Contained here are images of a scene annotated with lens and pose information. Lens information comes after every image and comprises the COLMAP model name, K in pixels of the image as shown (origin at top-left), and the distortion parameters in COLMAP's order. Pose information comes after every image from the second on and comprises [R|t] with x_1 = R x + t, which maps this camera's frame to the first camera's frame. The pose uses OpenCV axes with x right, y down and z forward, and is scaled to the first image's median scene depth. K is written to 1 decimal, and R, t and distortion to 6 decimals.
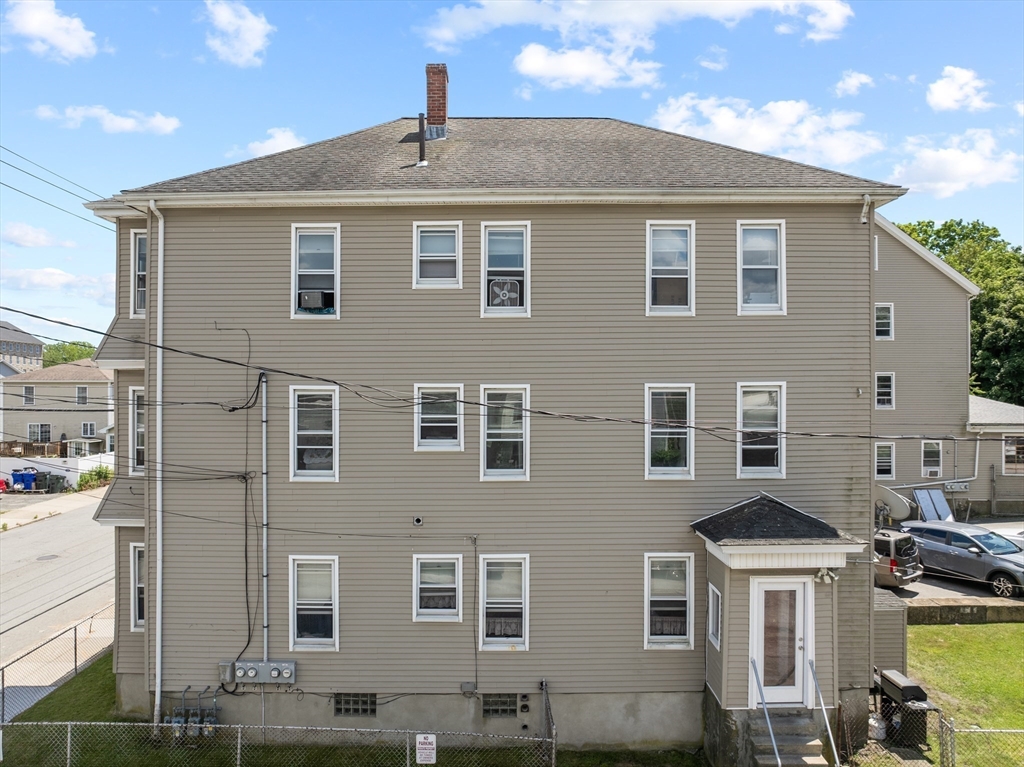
lens RADIAL K [[732.2, 0, 515.3], [0, 732.2, 366.1], [0, 0, 1]] dist [-0.035892, 0.001454]
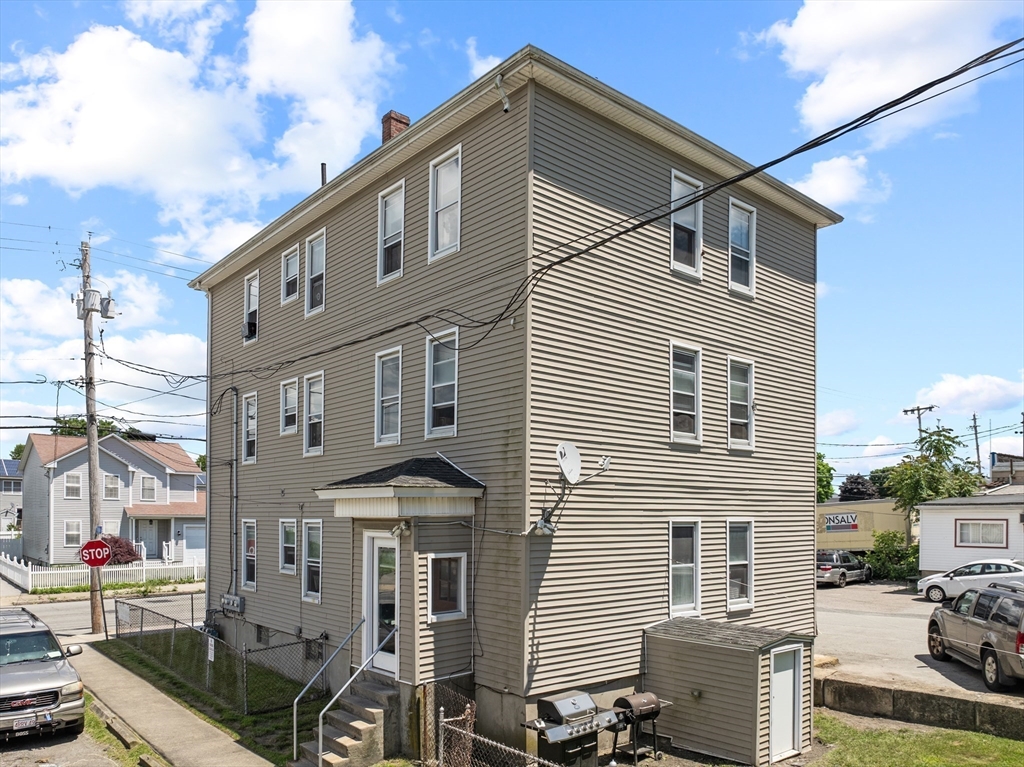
lens RADIAL K [[732.2, 0, 515.3], [0, 732.2, 366.1], [0, 0, 1]] dist [-0.035892, 0.001454]
pose [[0.668721, -0.144403, -0.729356, 1.071701], [0.130648, 0.988517, -0.075926, 0.147073], [0.731945, -0.044515, 0.679908, 0.460393]]
